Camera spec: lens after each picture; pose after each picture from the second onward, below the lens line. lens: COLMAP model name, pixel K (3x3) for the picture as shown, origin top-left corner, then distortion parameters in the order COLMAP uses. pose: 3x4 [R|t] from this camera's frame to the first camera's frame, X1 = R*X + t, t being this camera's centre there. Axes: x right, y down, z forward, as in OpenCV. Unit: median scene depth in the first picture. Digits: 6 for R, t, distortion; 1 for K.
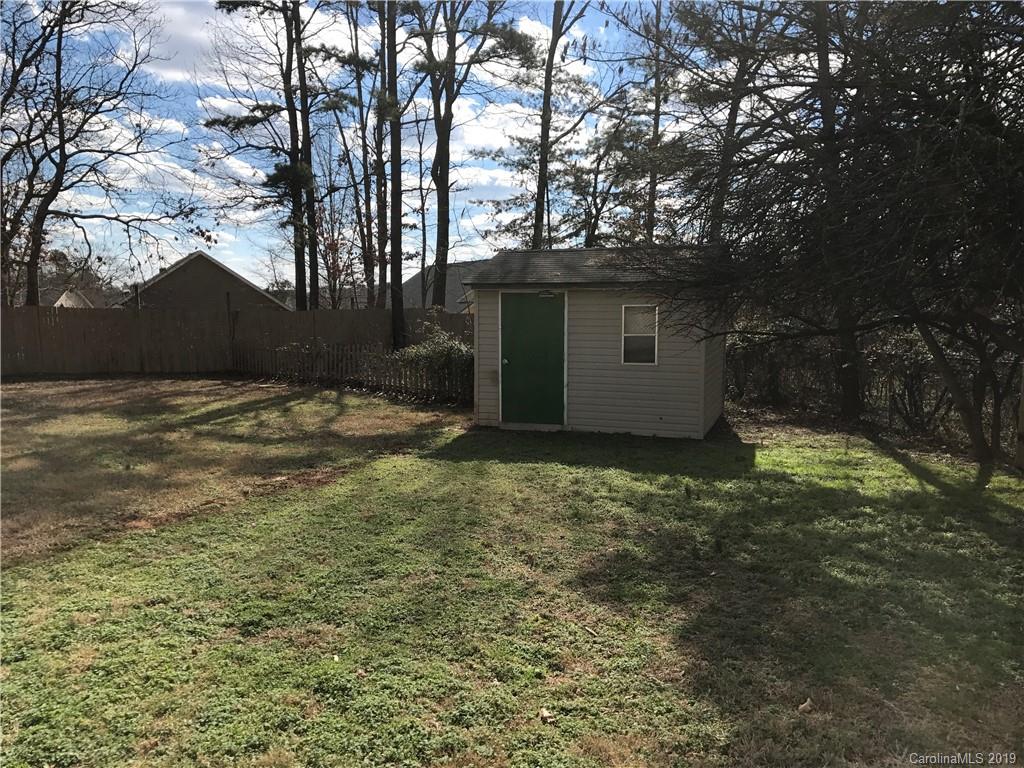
lens RADIAL K [[840.7, 0, 512.0], [0, 840.7, 384.0], [0, 0, 1]] dist [0.009391, -0.000670]
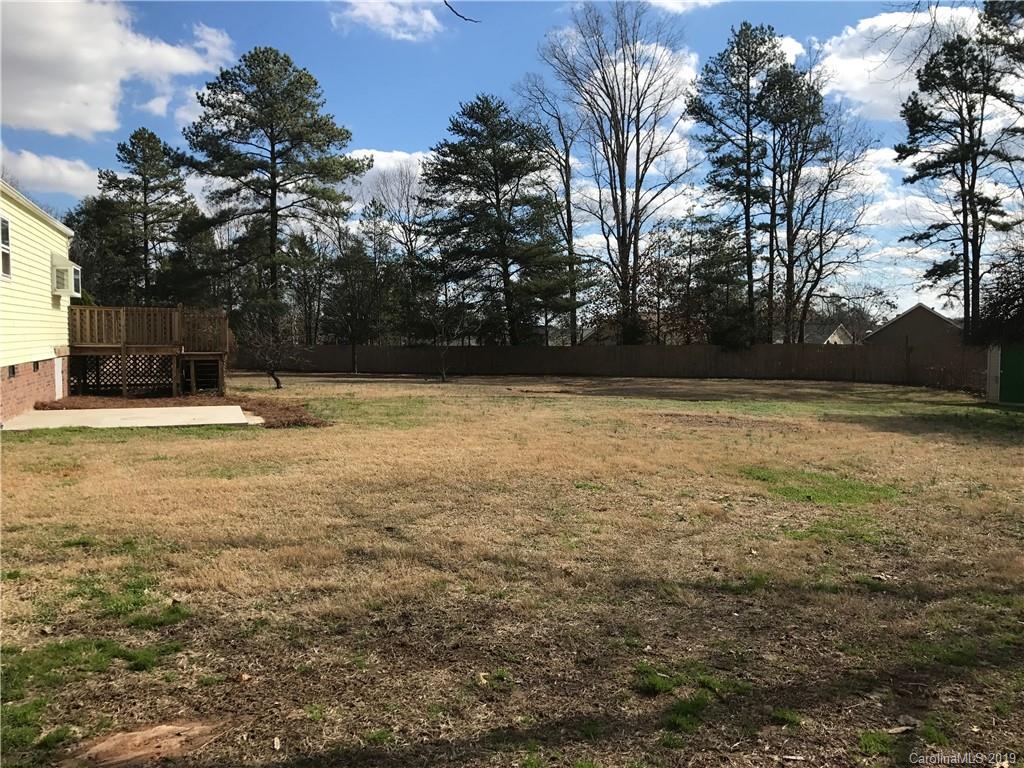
lens RADIAL K [[840.7, 0, 512.0], [0, 840.7, 384.0], [0, 0, 1]] dist [0.009391, -0.000670]
pose [[0.650745, 0.043952, -0.758023, 0.370415], [-0.076230, 0.997061, -0.007630, 0.051813], [0.755460, 0.062749, 0.652183, -0.597029]]
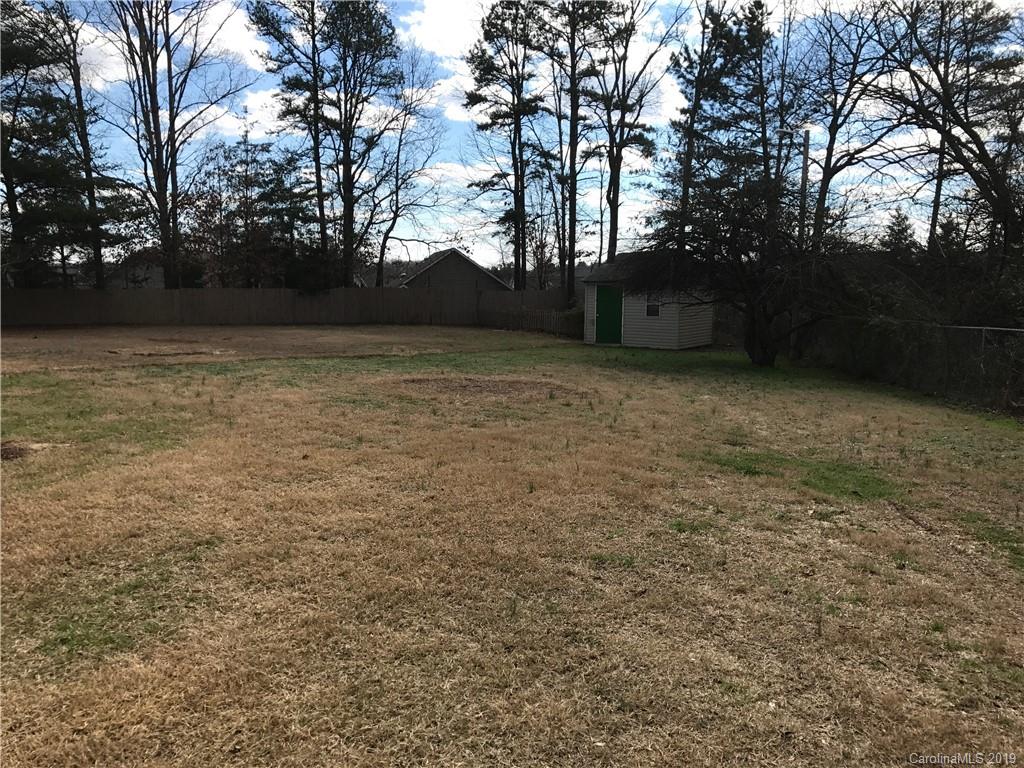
lens RADIAL K [[840.7, 0, 512.0], [0, 840.7, 384.0], [0, 0, 1]] dist [0.009391, -0.000670]
pose [[0.966131, 0.039618, -0.254994, 0.166281], [-0.033233, 0.999018, 0.029301, 0.047438], [0.255904, -0.019835, 0.966499, -0.591906]]
